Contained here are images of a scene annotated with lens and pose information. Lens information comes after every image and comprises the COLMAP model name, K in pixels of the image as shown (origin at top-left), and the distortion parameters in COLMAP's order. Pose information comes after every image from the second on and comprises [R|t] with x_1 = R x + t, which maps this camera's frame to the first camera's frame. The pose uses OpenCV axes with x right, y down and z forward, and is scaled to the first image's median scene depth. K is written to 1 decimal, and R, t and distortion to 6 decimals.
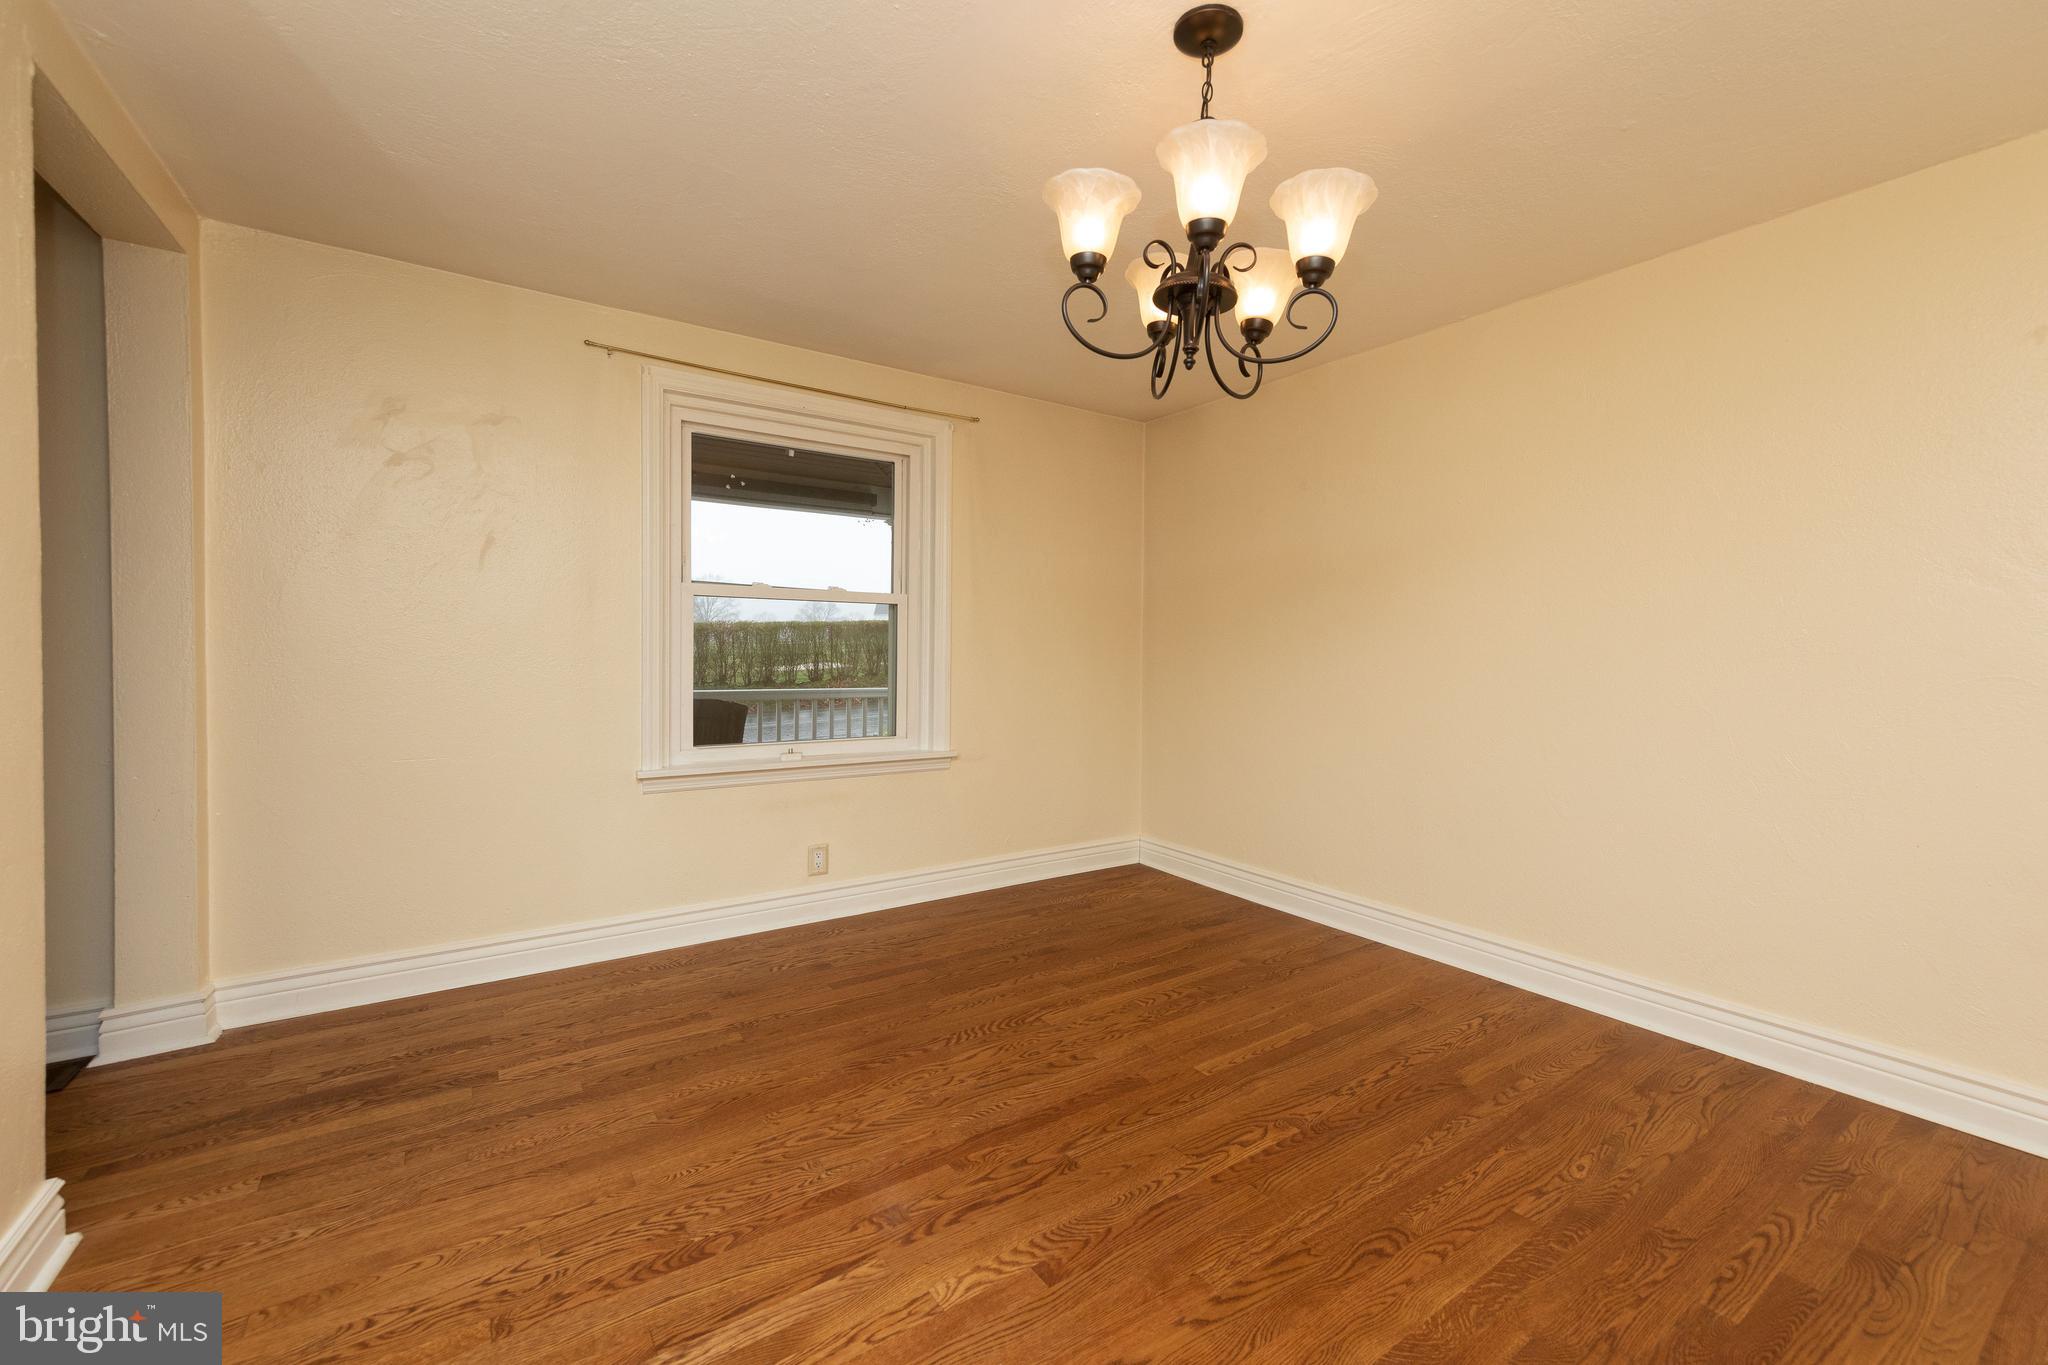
lens RADIAL K [[835.0, 0, 1024.4], [0, 835.0, 671.5], [0, 0, 1]] dist [0.012766, -0.001545]
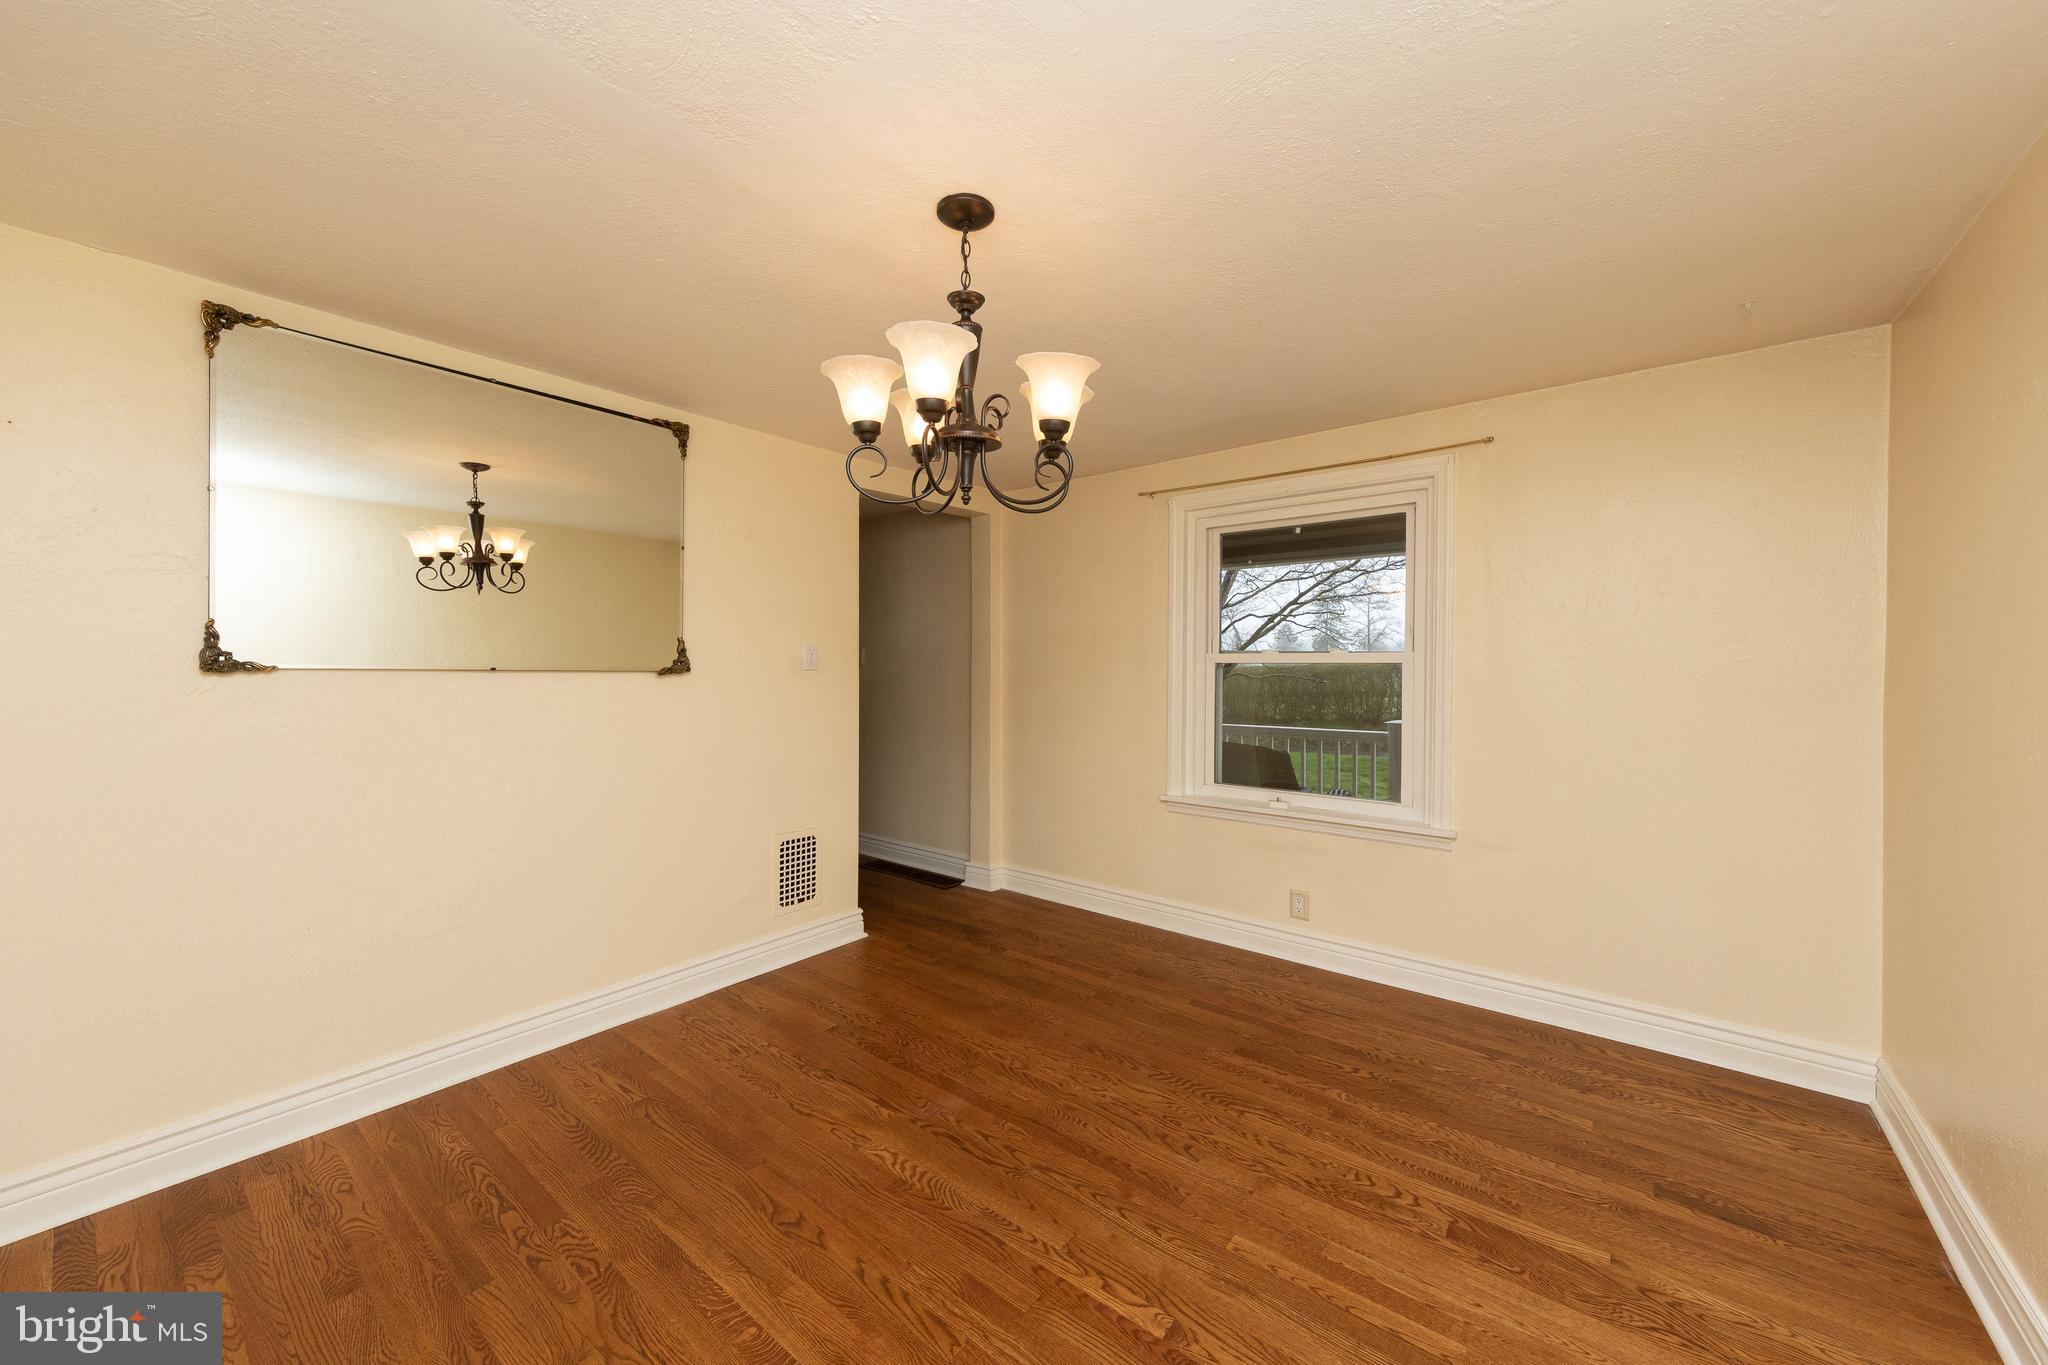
lens RADIAL K [[762.0, 0, 1024.6], [0, 762.0, 677.6], [0, 0, 1]] dist [0.010070, -0.000026]
pose [[0.283871, 0.004808, -0.958850, 0.724318], [-0.020042, 0.999799, -0.000920, -0.072320], [0.958653, 0.019478, 0.283910, 0.460058]]
